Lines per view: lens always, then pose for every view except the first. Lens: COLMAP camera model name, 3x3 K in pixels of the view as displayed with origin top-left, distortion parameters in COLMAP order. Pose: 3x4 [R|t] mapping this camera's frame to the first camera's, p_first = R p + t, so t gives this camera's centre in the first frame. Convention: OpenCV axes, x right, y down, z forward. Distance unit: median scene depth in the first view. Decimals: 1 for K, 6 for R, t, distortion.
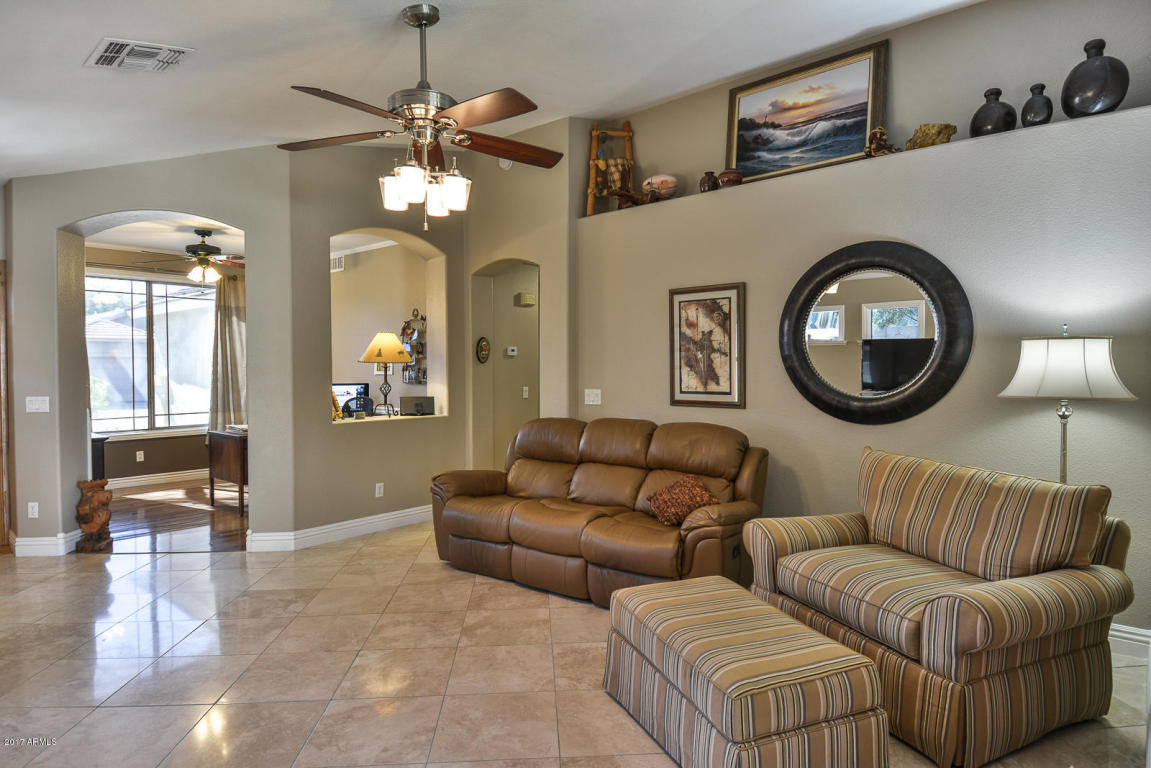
lens RADIAL K [[636.0, 0, 580.1], [0, 636.0, 388.1], [0, 0, 1]] dist [0.002200, 0.000096]
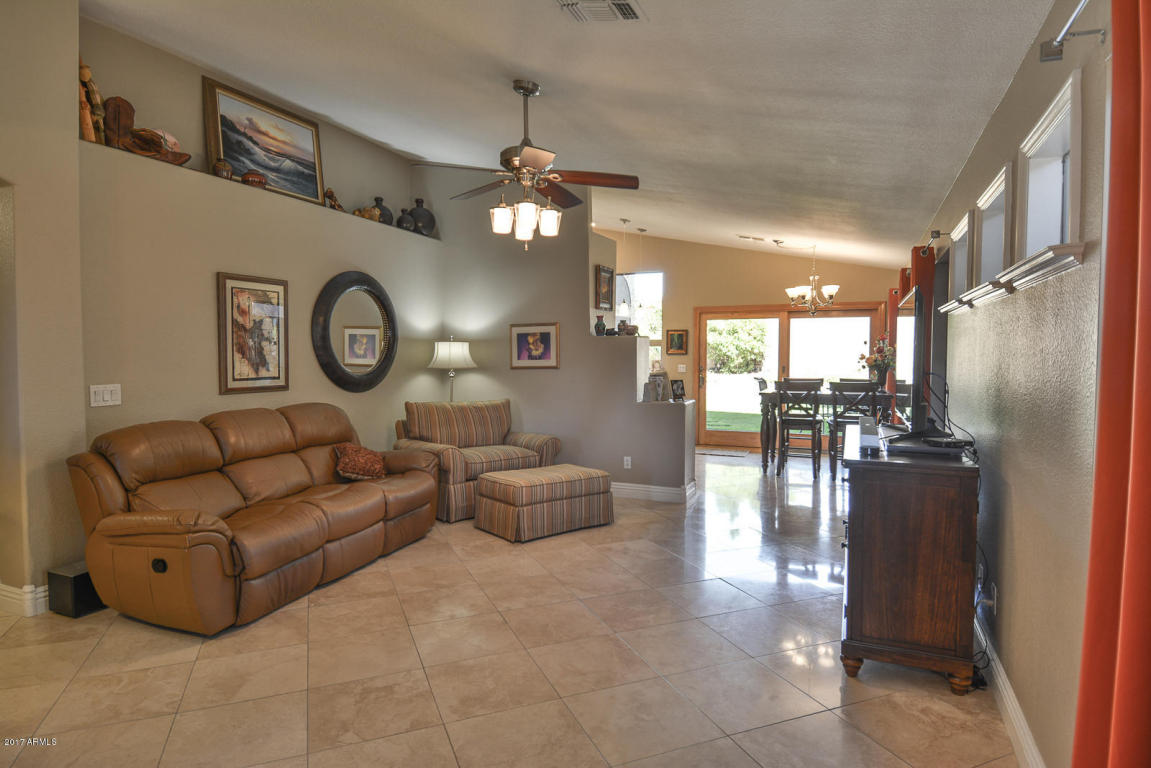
lens RADIAL K [[636.0, 0, 582.2], [0, 636.0, 387.8], [0, 0, 1]] dist [0.002200, 0.000096]
pose [[-0.303550, -0.043606, 0.951817, -0.970765], [0.038456, 0.997578, 0.057967, -0.018004], [-0.952039, 0.054199, -0.301138, 0.811025]]
